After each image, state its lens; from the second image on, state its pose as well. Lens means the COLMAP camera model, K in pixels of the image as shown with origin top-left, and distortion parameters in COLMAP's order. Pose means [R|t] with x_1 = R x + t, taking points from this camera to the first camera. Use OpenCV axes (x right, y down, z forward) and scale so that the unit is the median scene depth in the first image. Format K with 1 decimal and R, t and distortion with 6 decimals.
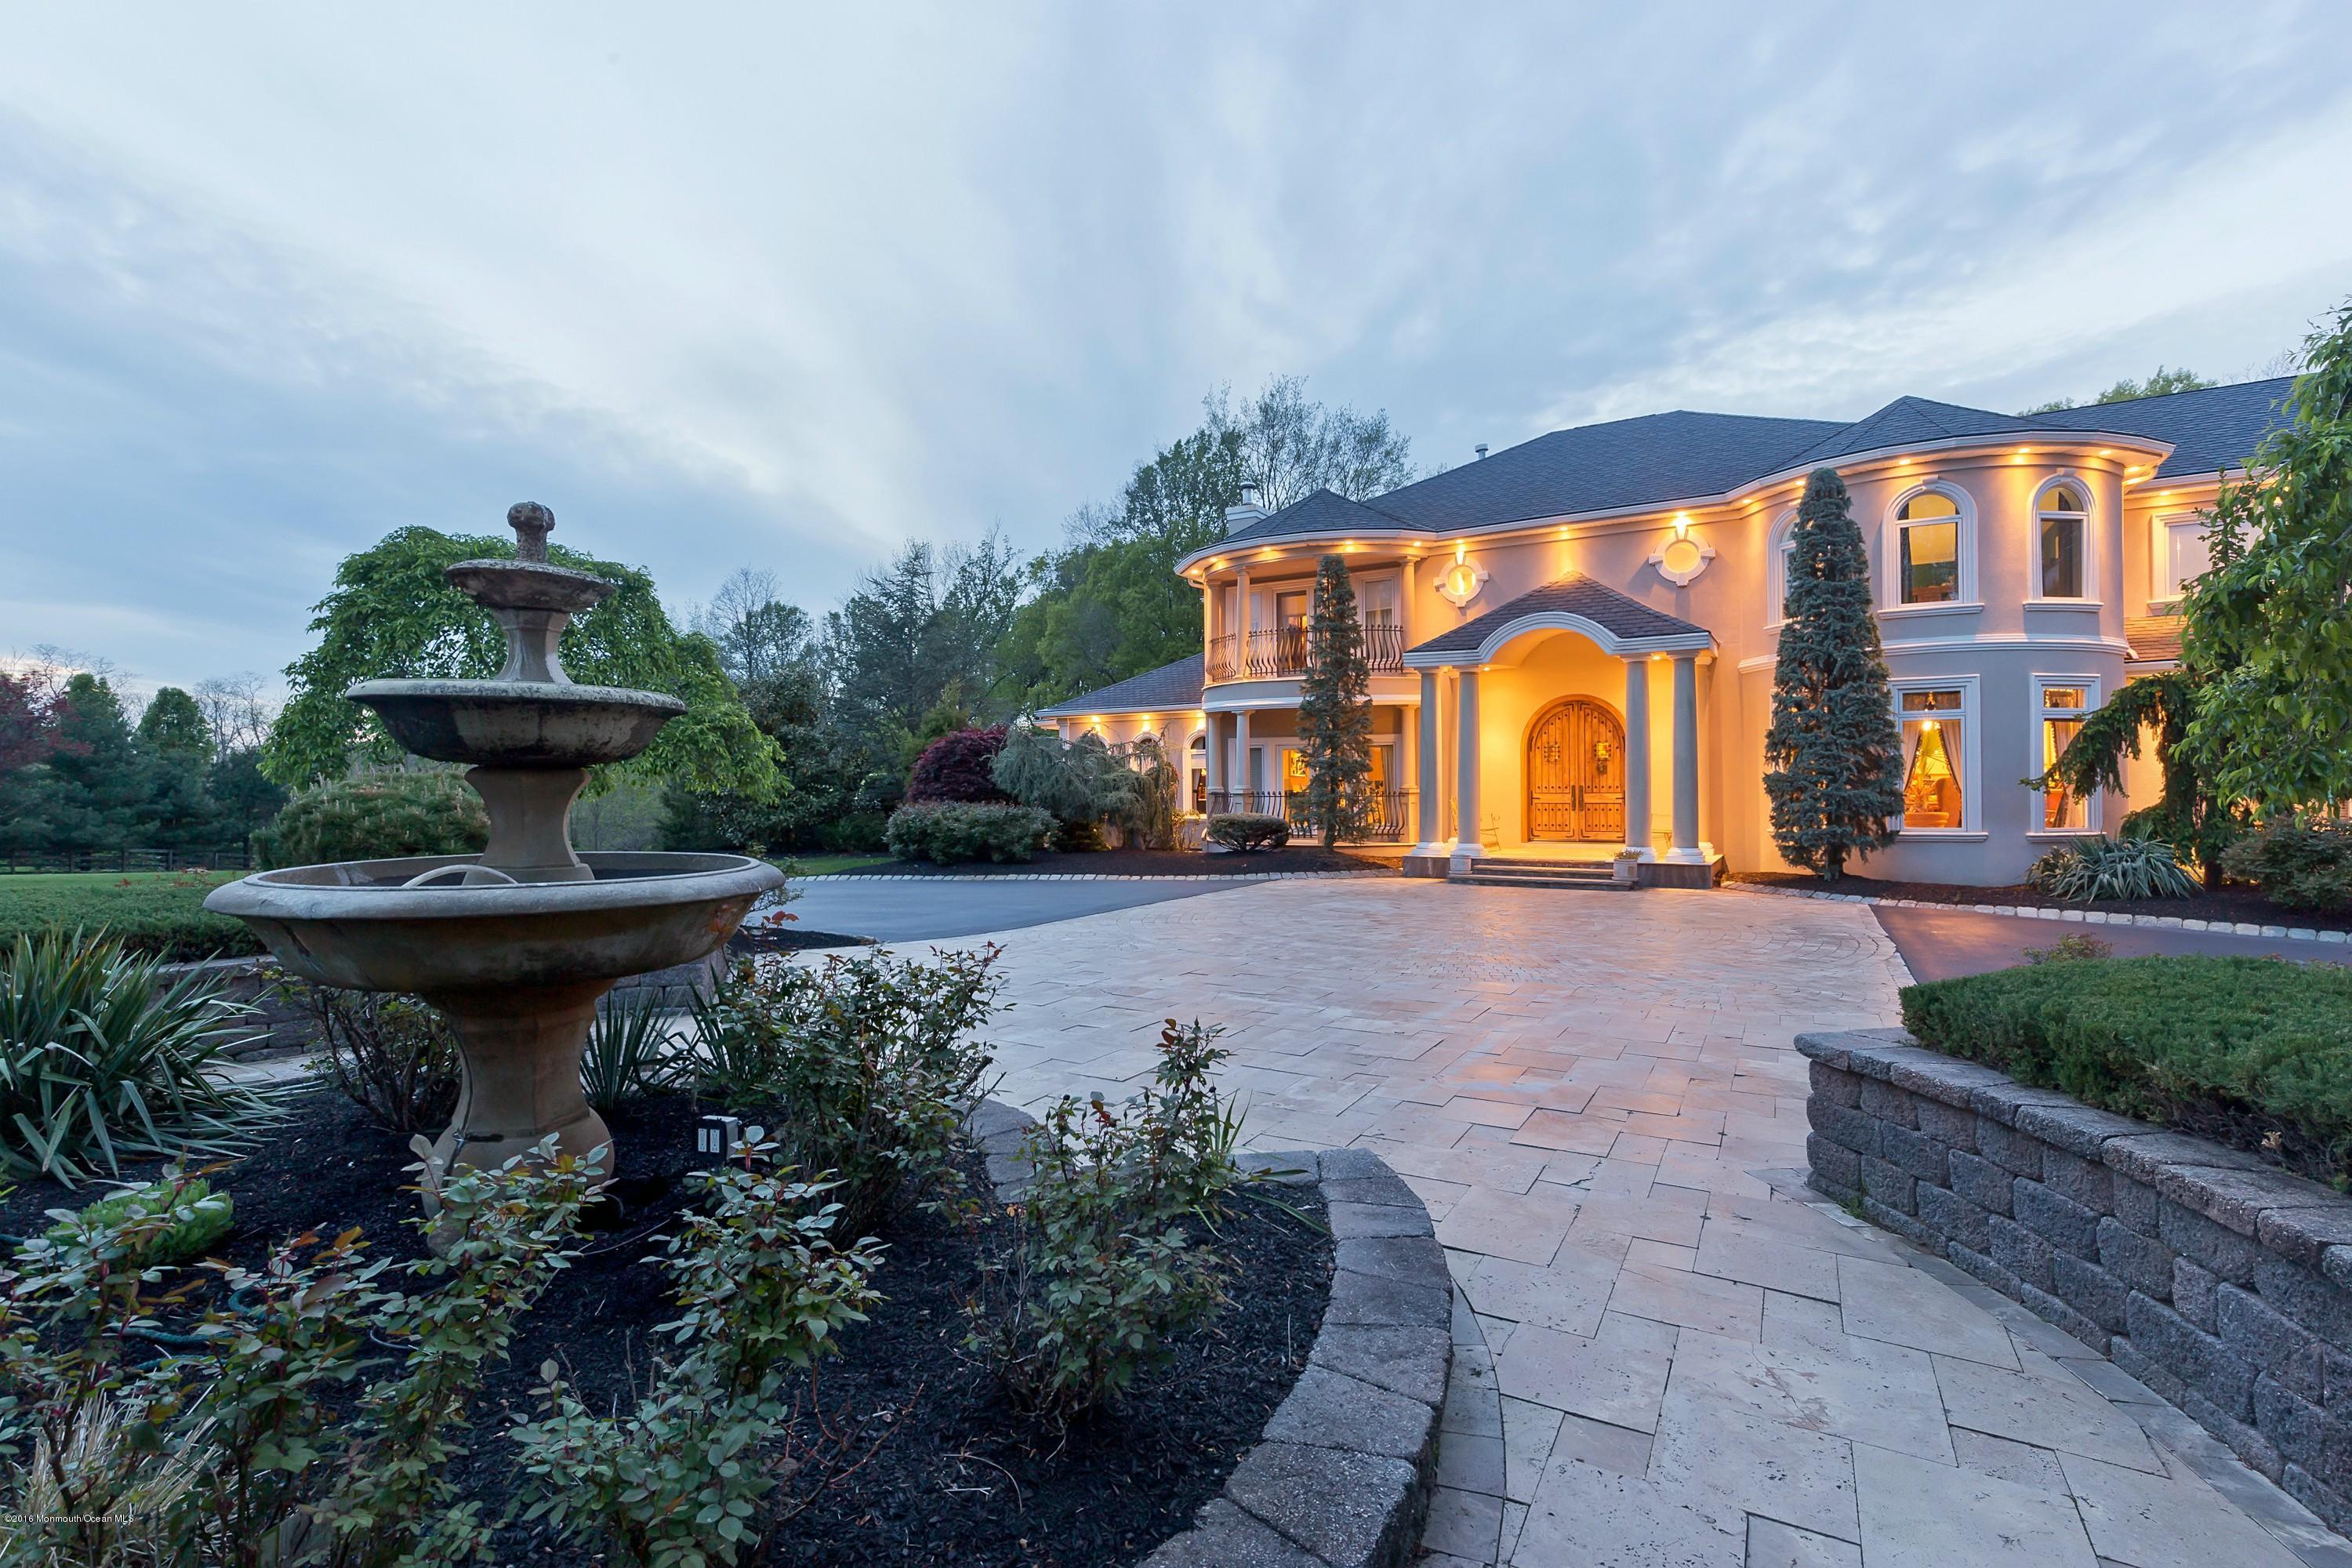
lens RADIAL K [[1066.3, 0, 1190.6], [0, 1066.3, 776.6], [0, 0, 1]] dist [-0.001351, -0.001261]
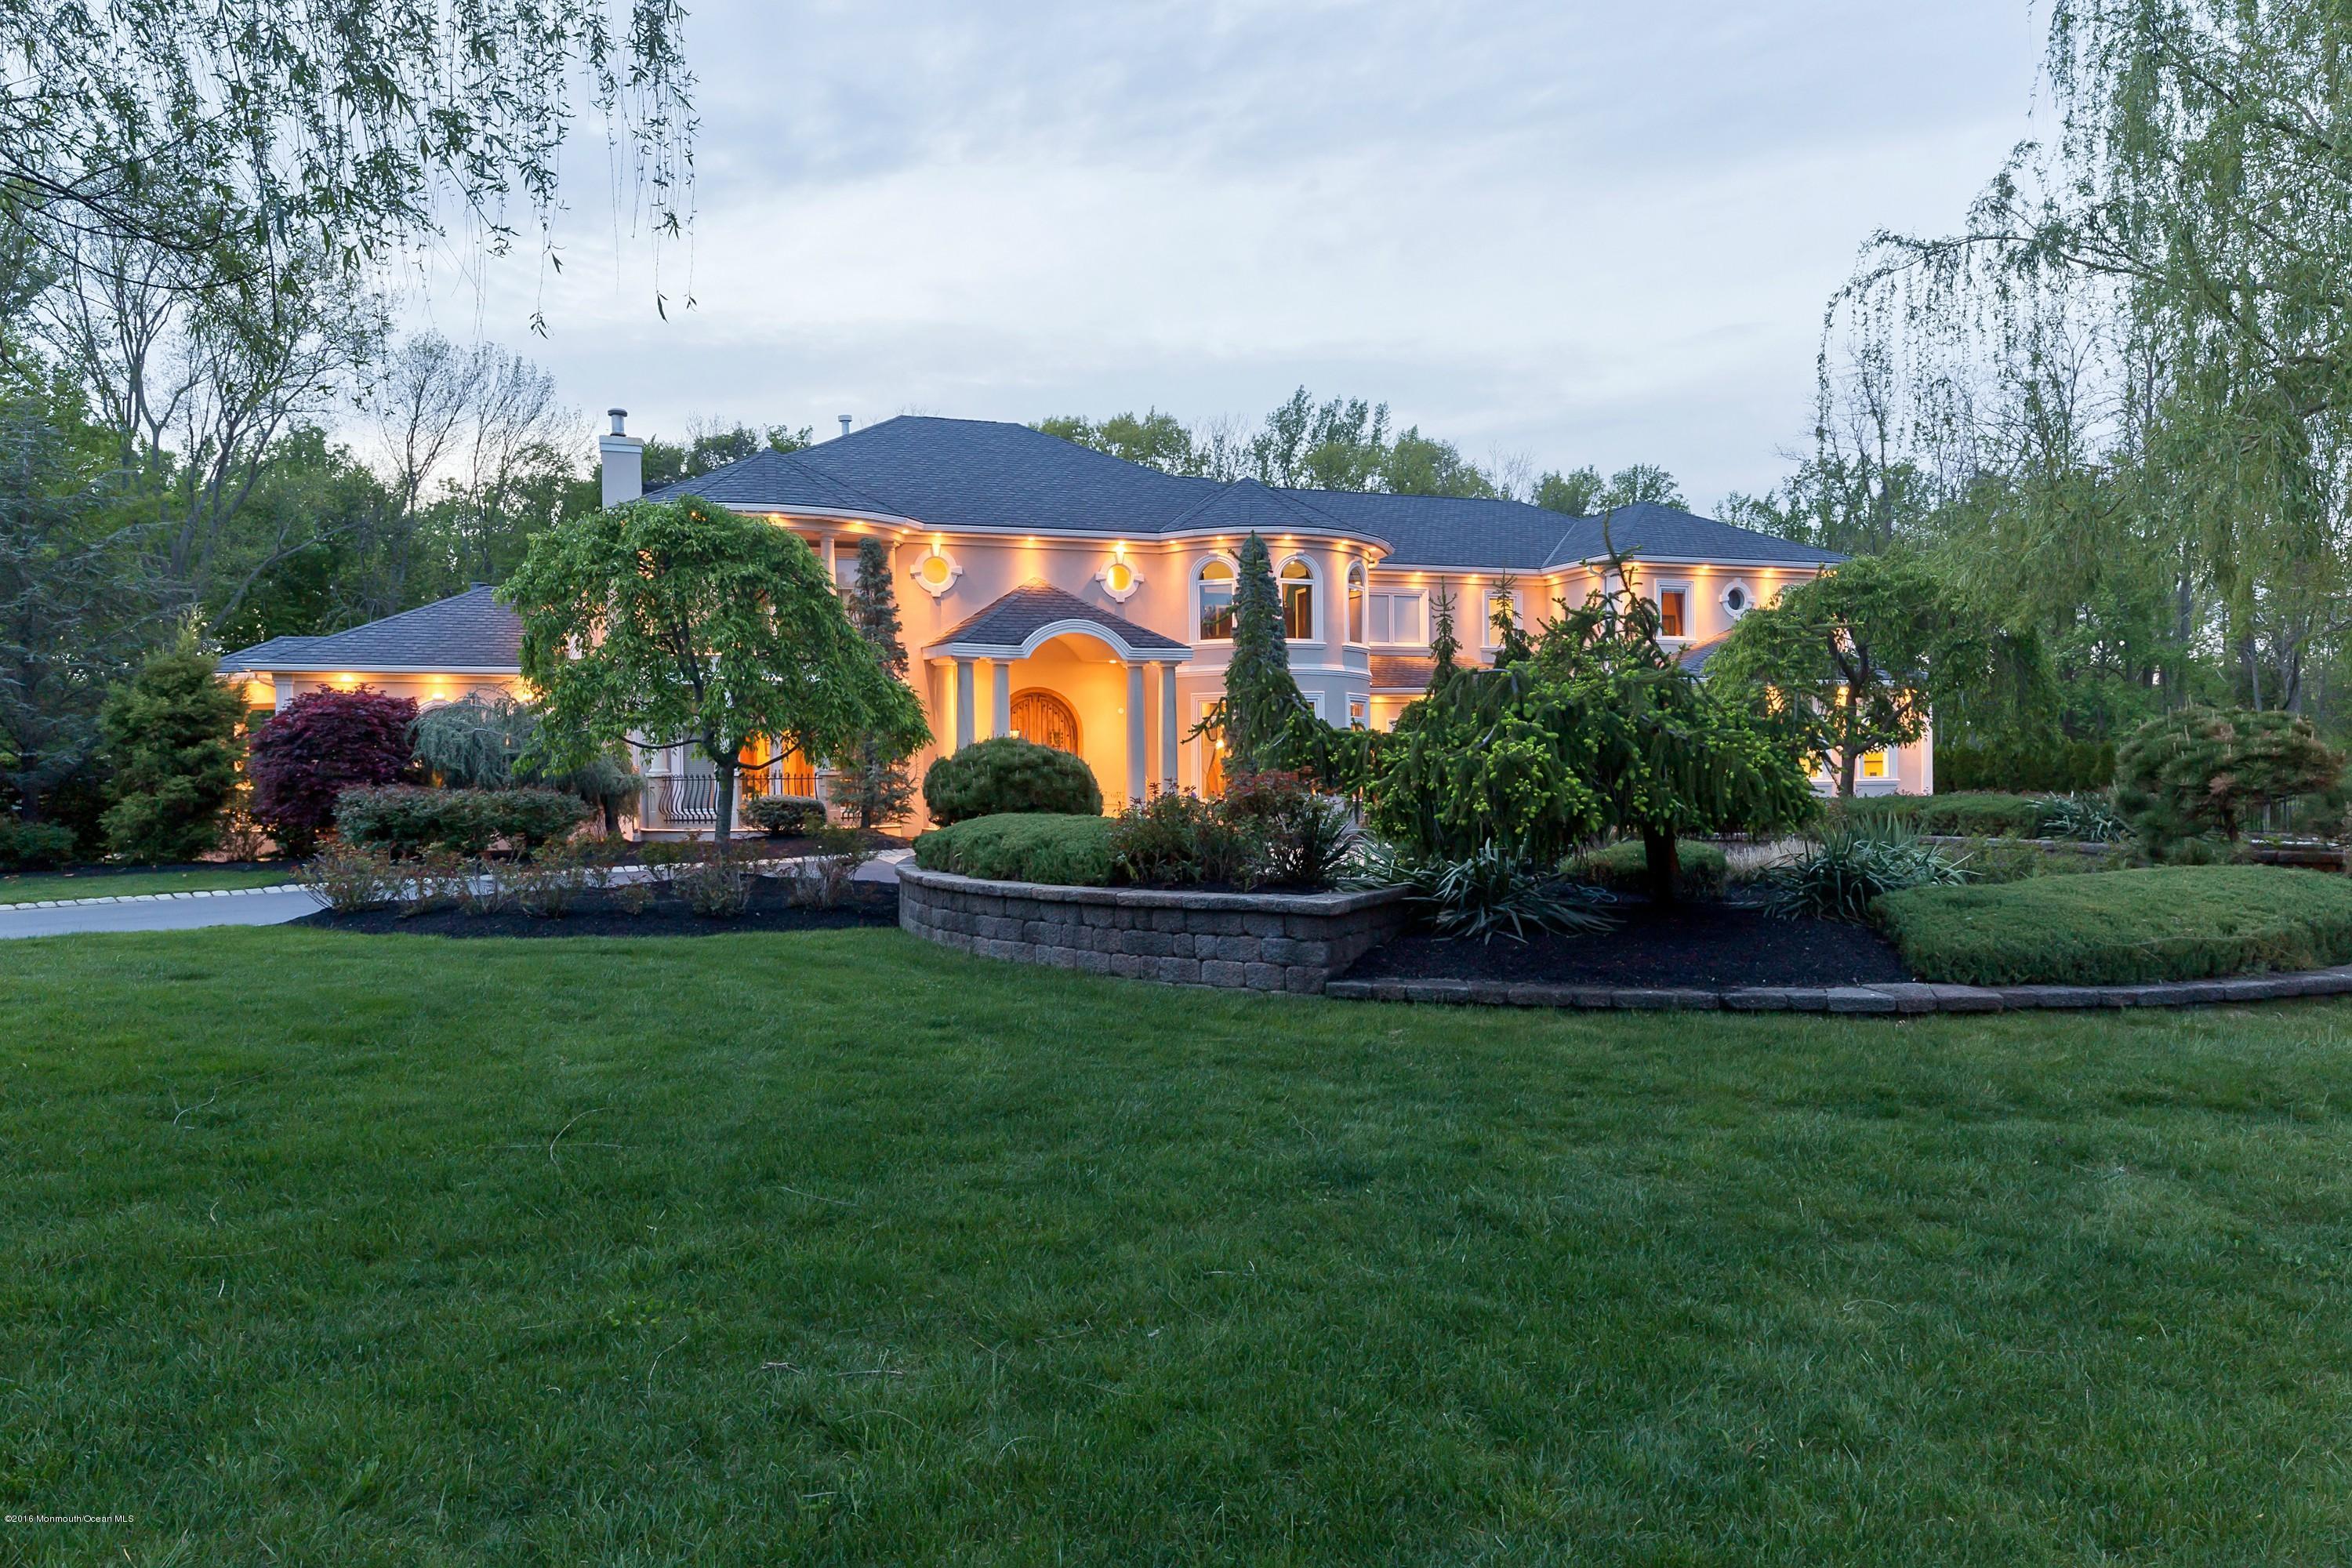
lens RADIAL K [[1507.9, 0, 1180.1], [0, 1507.9, 755.0], [0, 0, 1]] dist [0.020688, -0.002434]
pose [[0.643423, 0.011180, 0.765430, -0.768768], [-0.003299, 0.999925, -0.011832, 0.013593], [-0.765504, 0.005088, 0.643411, -0.144411]]
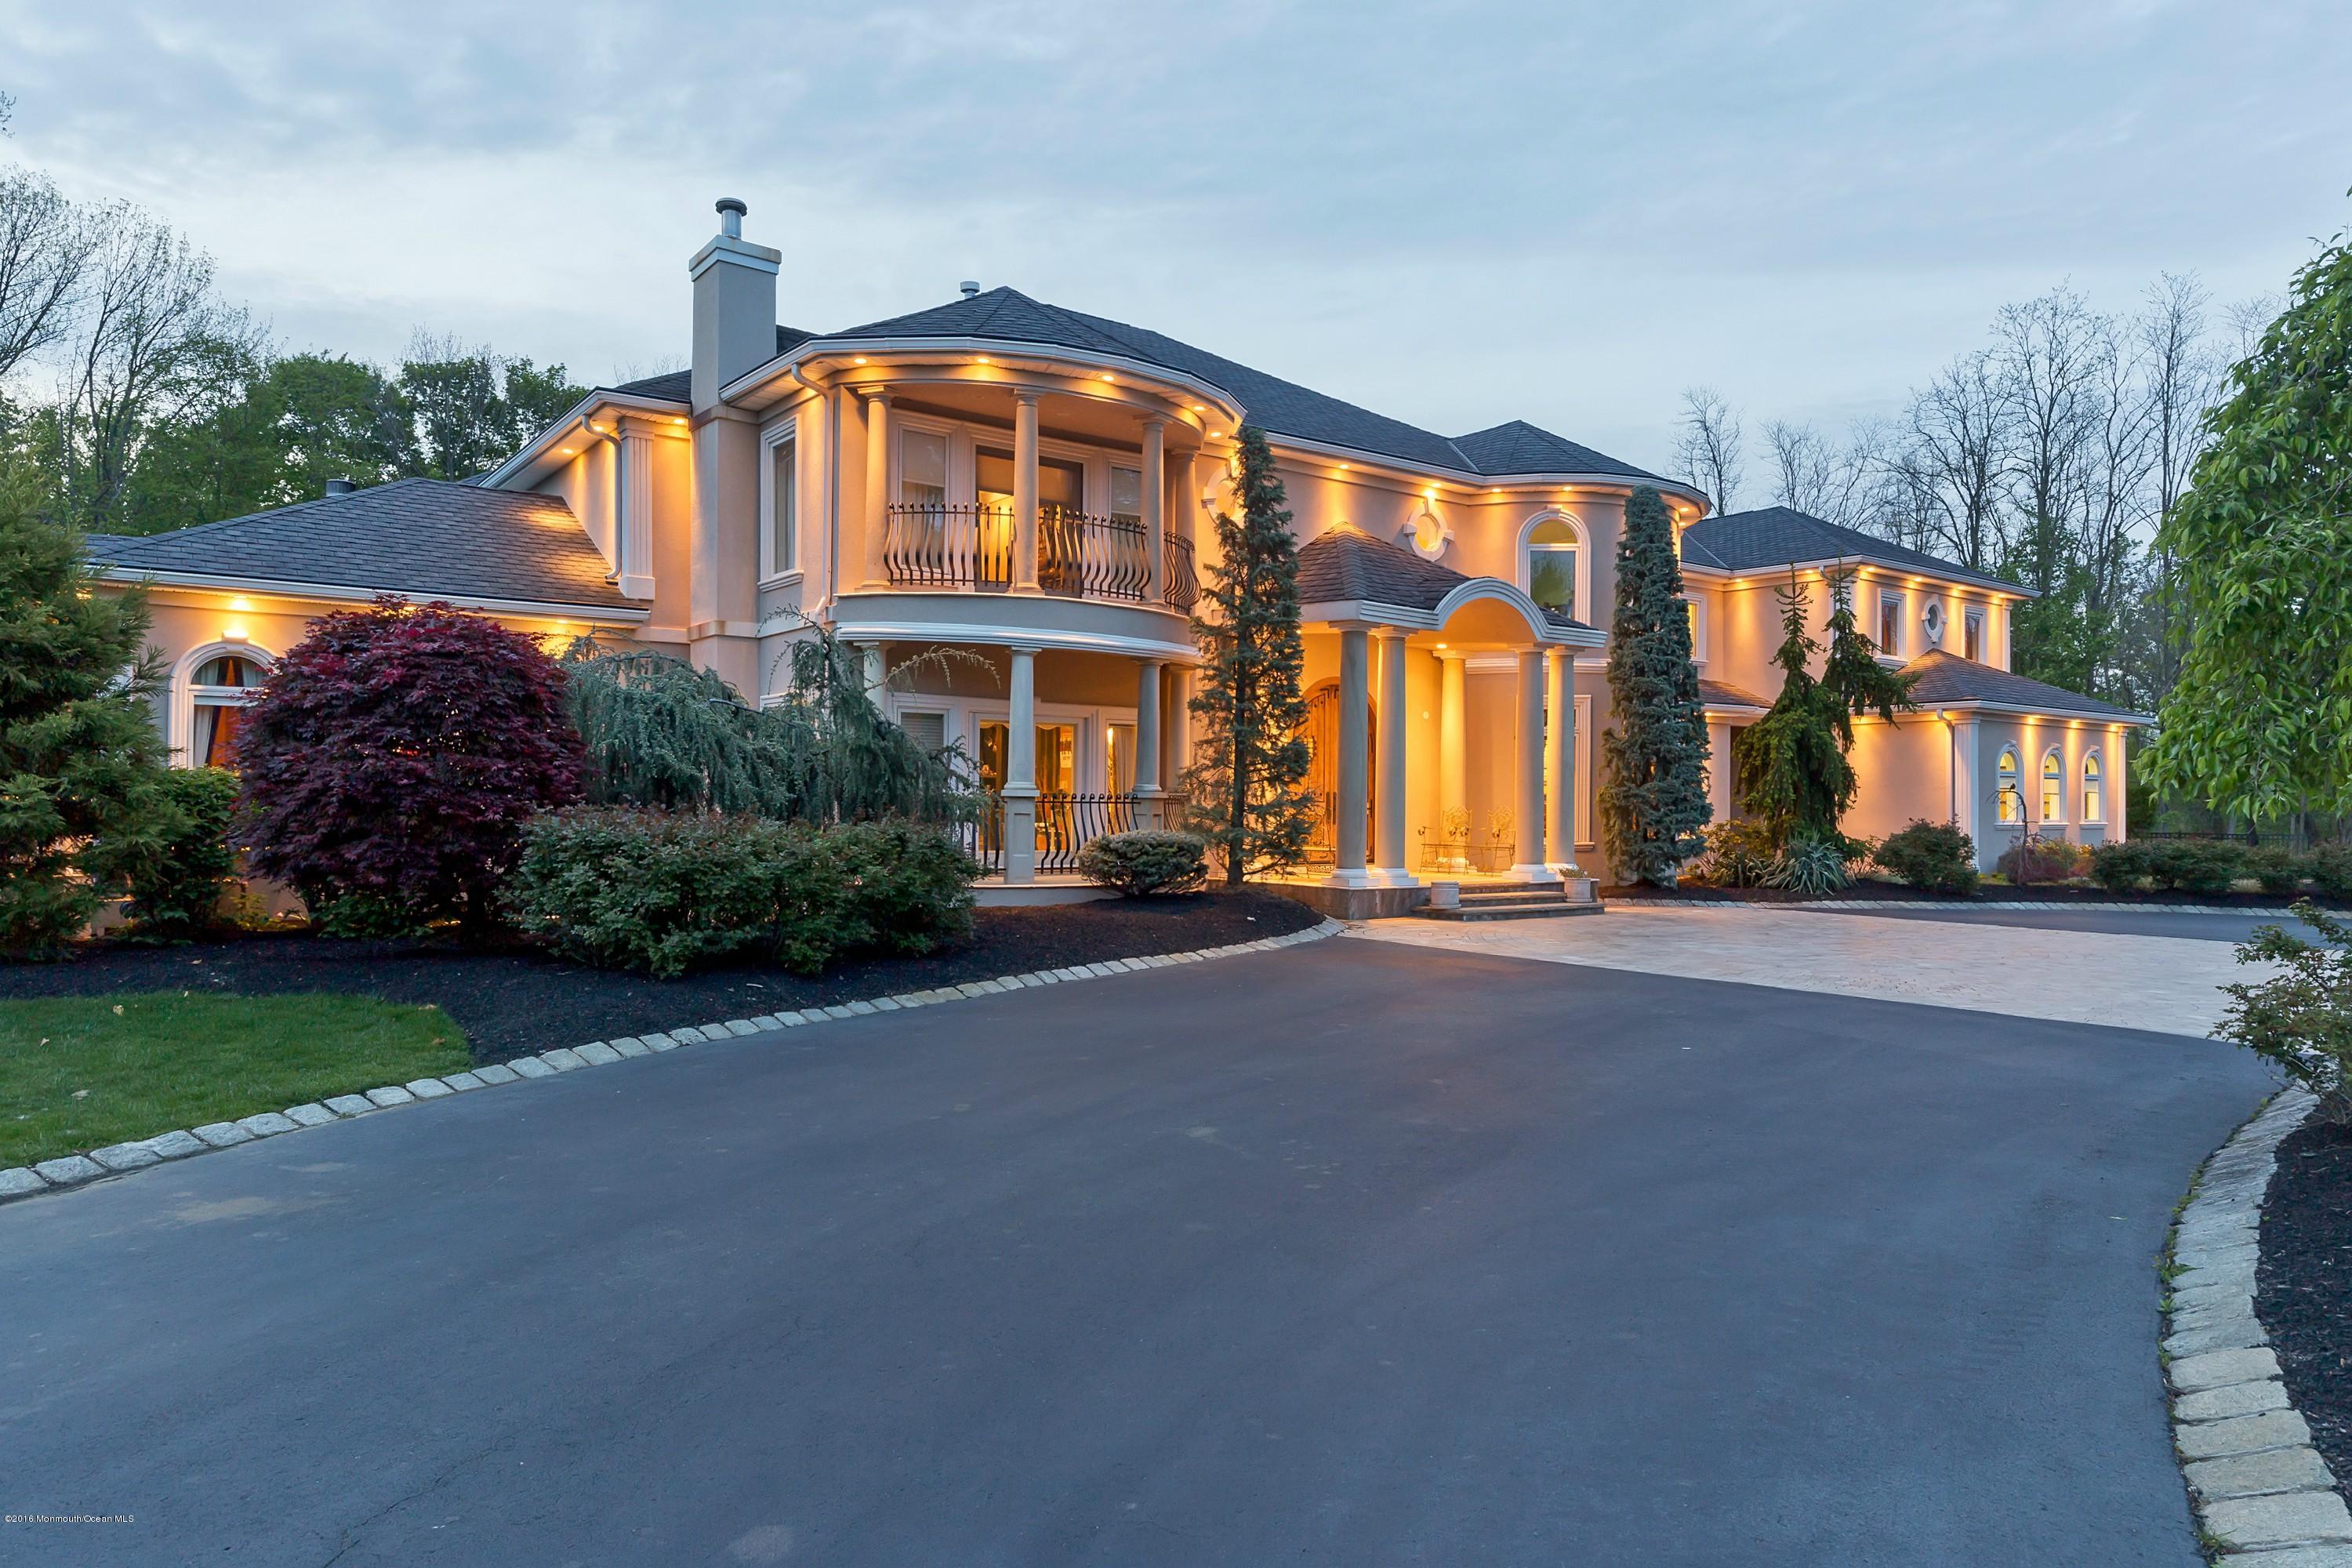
lens RADIAL K [[1413.0, 0, 1167.8], [0, 1413.0, 795.9], [0, 0, 1]] dist [0.014796, -0.000244]
pose [[0.395224, 0.011483, 0.918513, -0.664422], [-0.024793, 0.999691, -0.001830, 0.016943], [-0.918250, -0.022049, 0.395386, 0.702427]]
